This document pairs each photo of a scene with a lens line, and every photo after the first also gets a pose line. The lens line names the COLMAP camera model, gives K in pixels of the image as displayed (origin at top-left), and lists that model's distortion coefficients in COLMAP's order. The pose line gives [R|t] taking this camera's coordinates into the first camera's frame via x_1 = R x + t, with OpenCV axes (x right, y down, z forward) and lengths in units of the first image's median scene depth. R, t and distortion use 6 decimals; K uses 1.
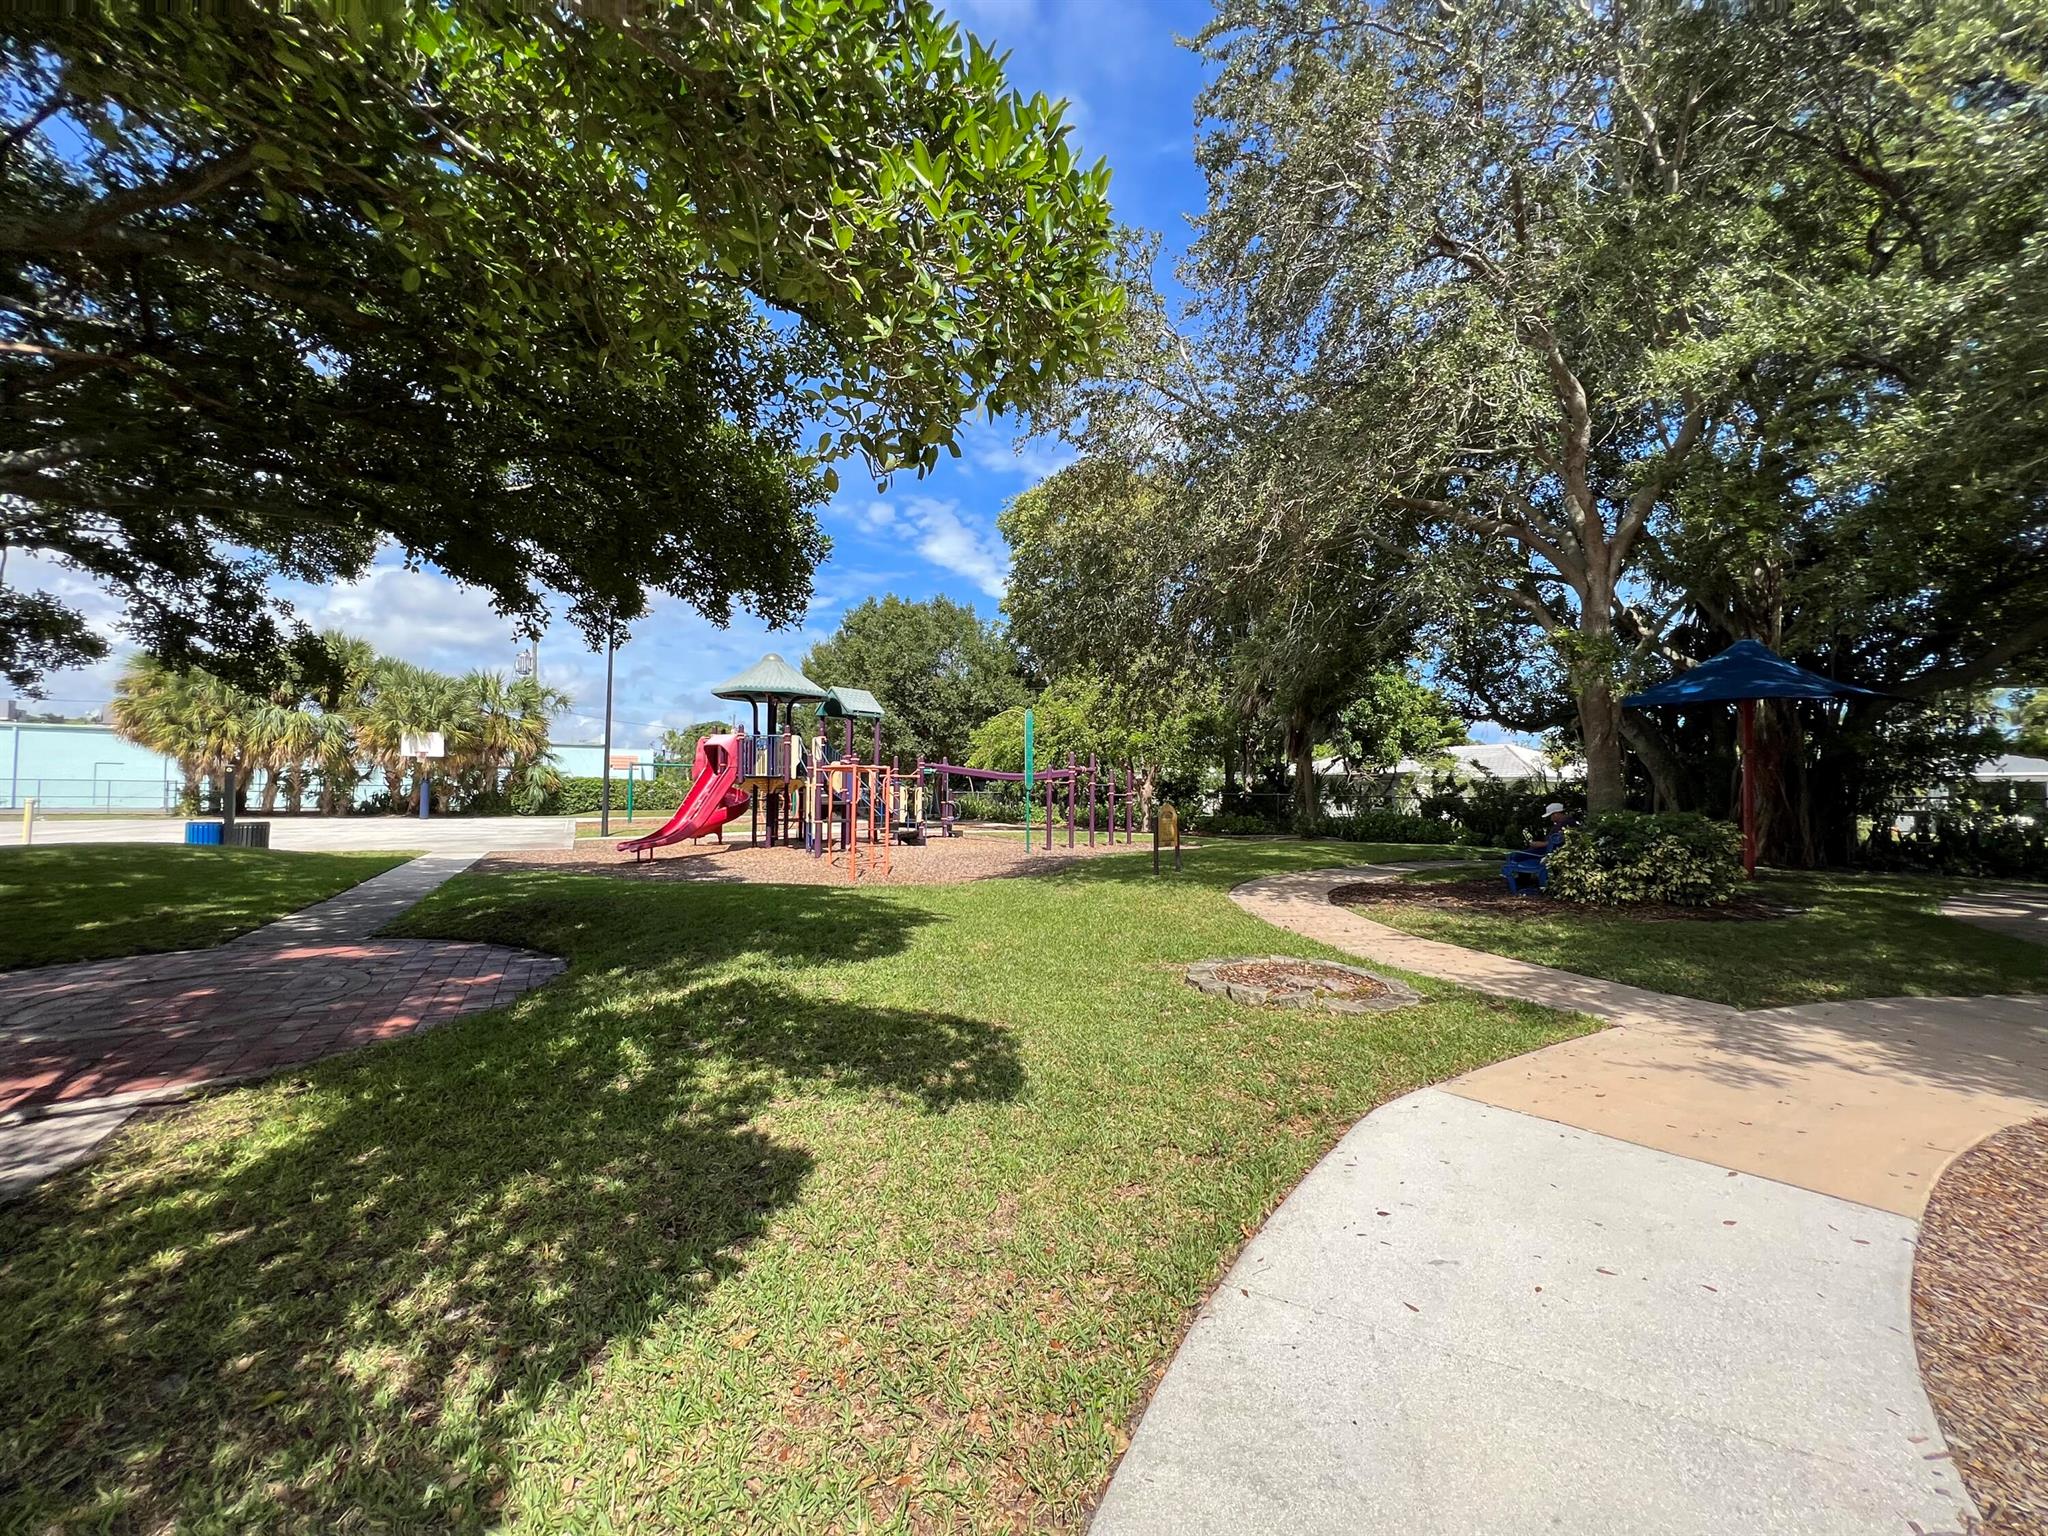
lens RADIAL K [[817.8, 0, 1024.0], [0, 817.8, 768.0], [0, 0, 1]] dist [-0.001637, -0.000269]
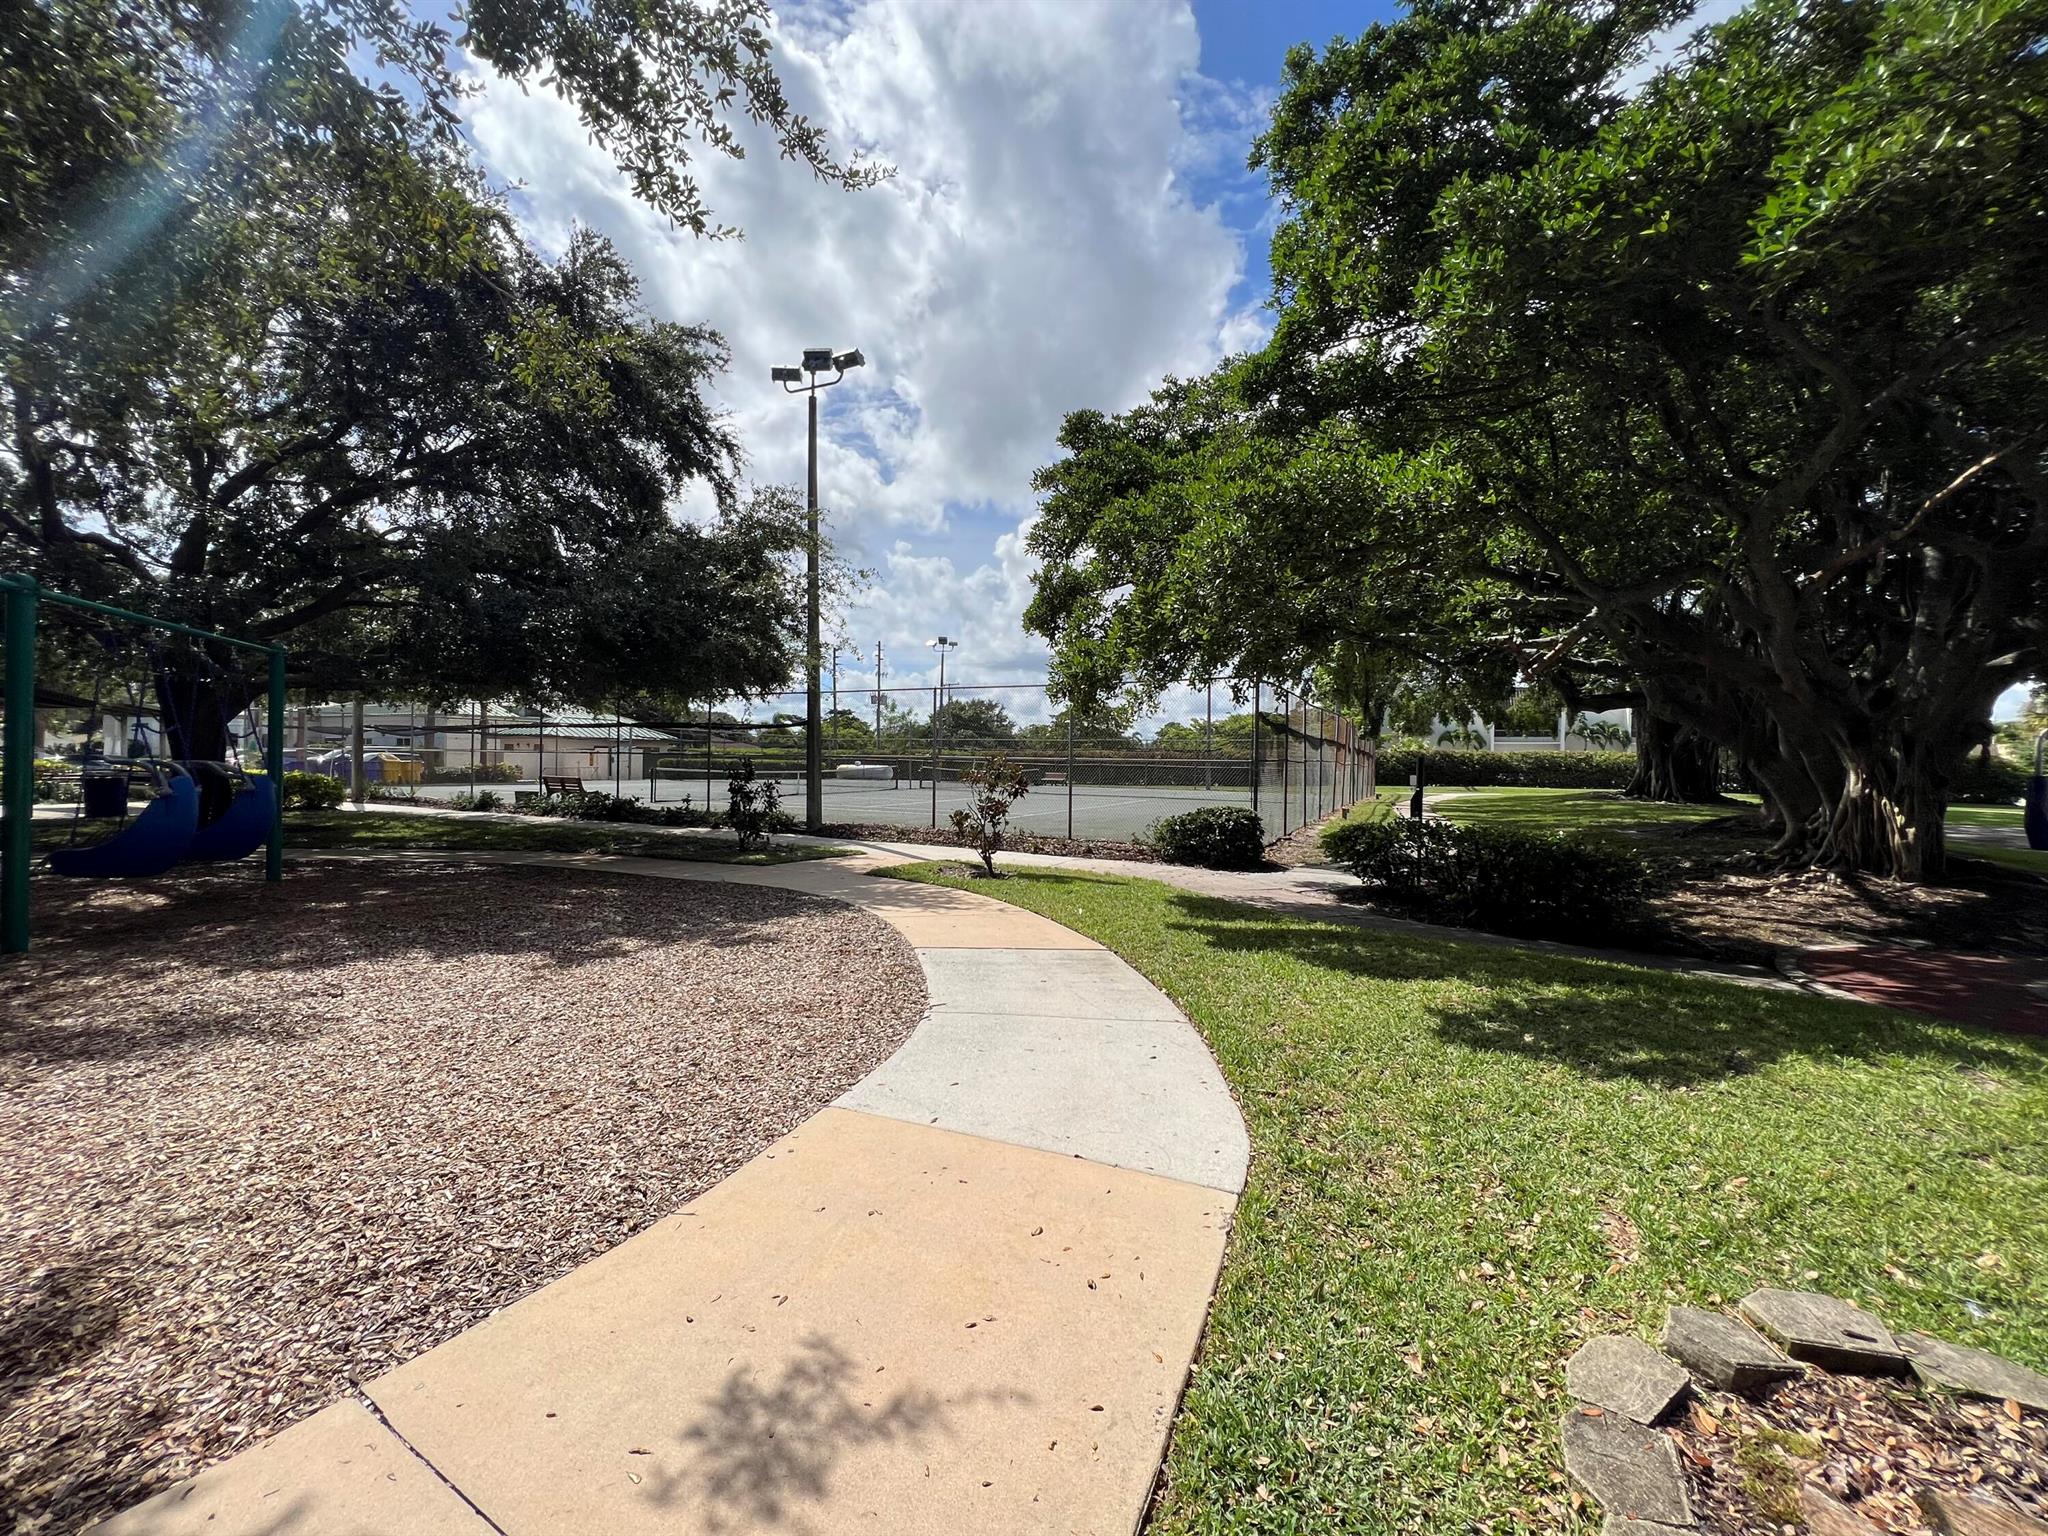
lens RADIAL K [[817.8, 0, 1024.0], [0, 817.8, 768.0], [0, 0, 1]] dist [-0.001637, -0.000269]
pose [[-0.812161, -0.008001, -0.583379, 0.348705], [-0.005404, 0.999966, -0.006191, 0.013558], [0.583409, -0.001875, -0.812176, 0.484392]]
